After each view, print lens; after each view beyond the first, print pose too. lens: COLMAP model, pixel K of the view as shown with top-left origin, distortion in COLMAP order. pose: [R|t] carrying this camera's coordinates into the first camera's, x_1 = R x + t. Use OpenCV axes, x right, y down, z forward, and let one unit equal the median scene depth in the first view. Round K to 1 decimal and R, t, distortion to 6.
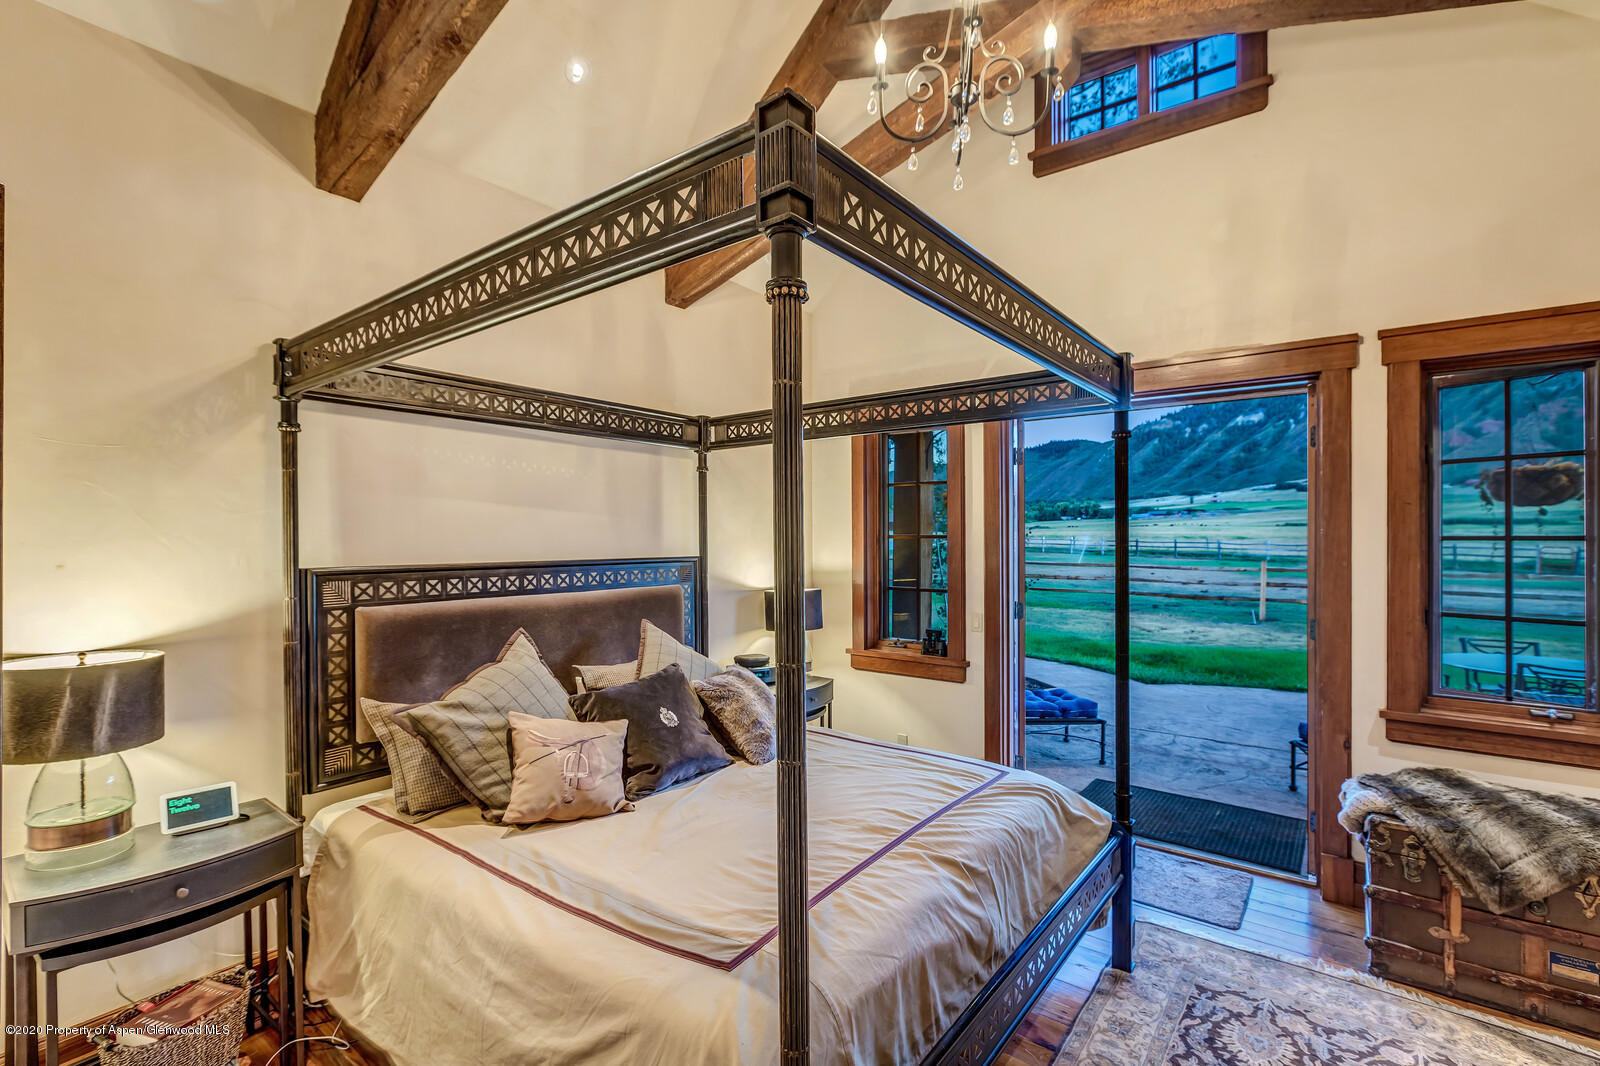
lens RADIAL K [[716.1, 0, 803.0], [0, 716.1, 540.9], [0, 0, 1]] dist [0.001256, -0.000247]
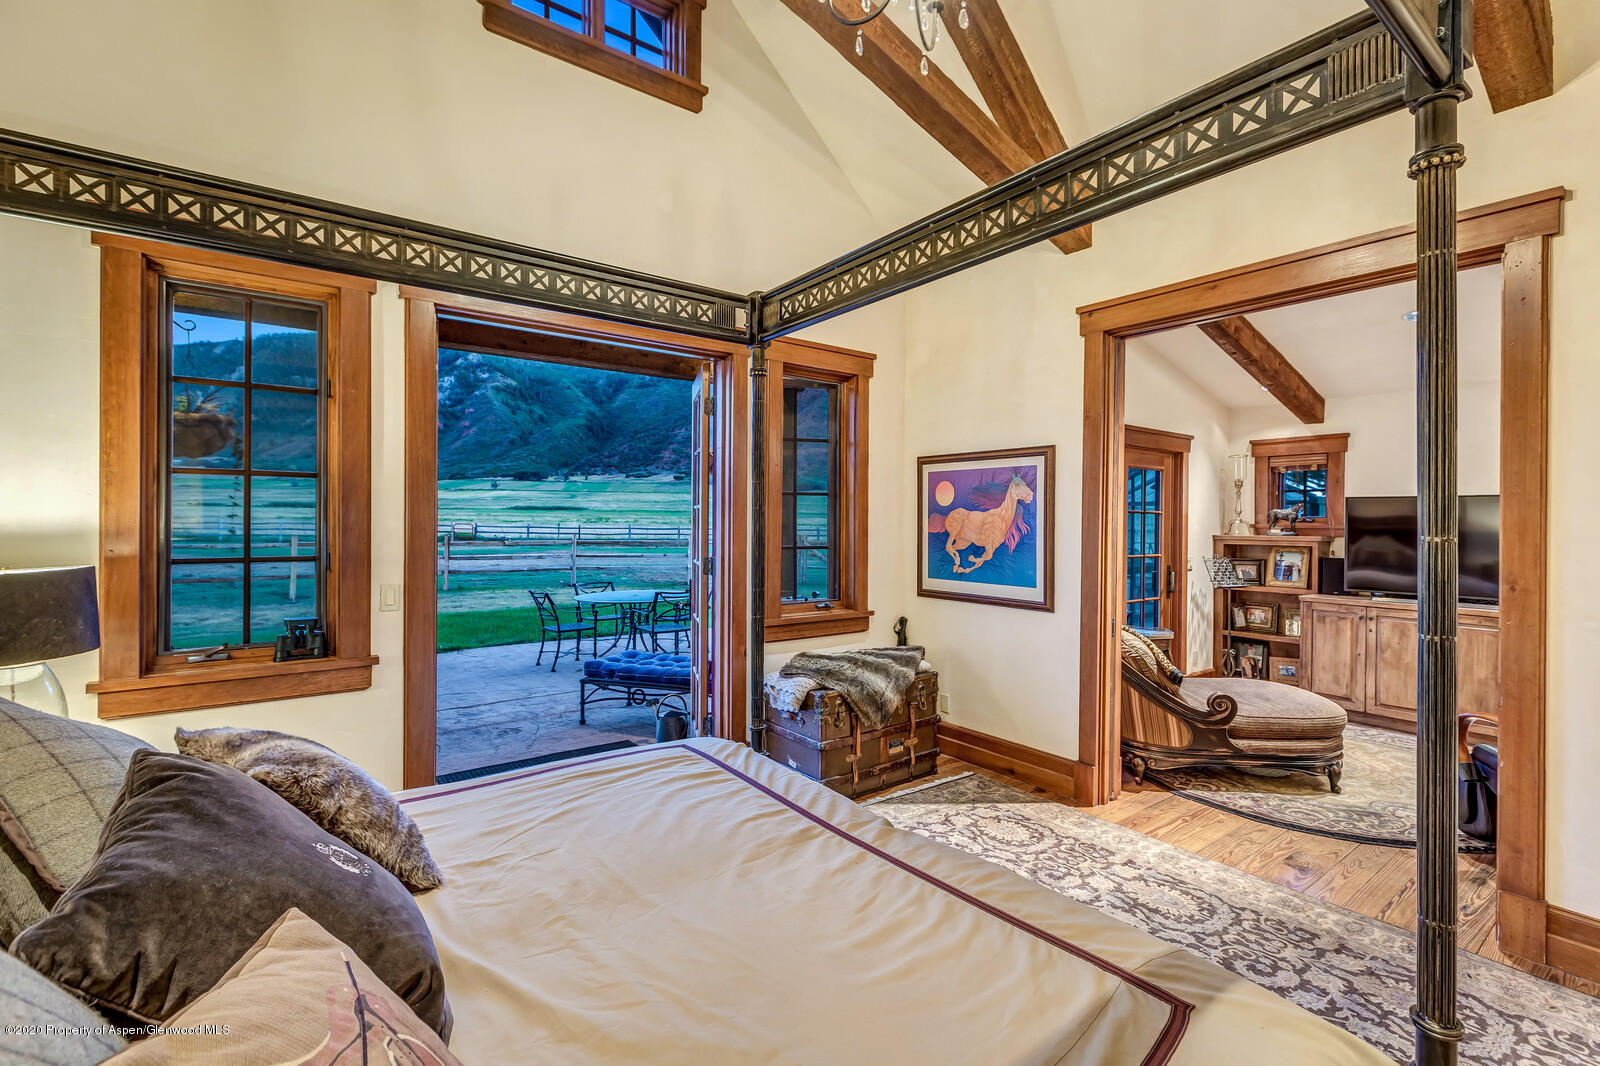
lens RADIAL K [[716.1, 0, 790.2], [0, 716.1, 522.6], [0, 0, 1]] dist [0.001256, -0.000247]
pose [[0.272428, 0.000129, 0.962176, -0.525967], [-0.000241, 1.000000, -0.000066, 0.064835], [-0.962176, -0.000214, 0.272428, 0.691373]]
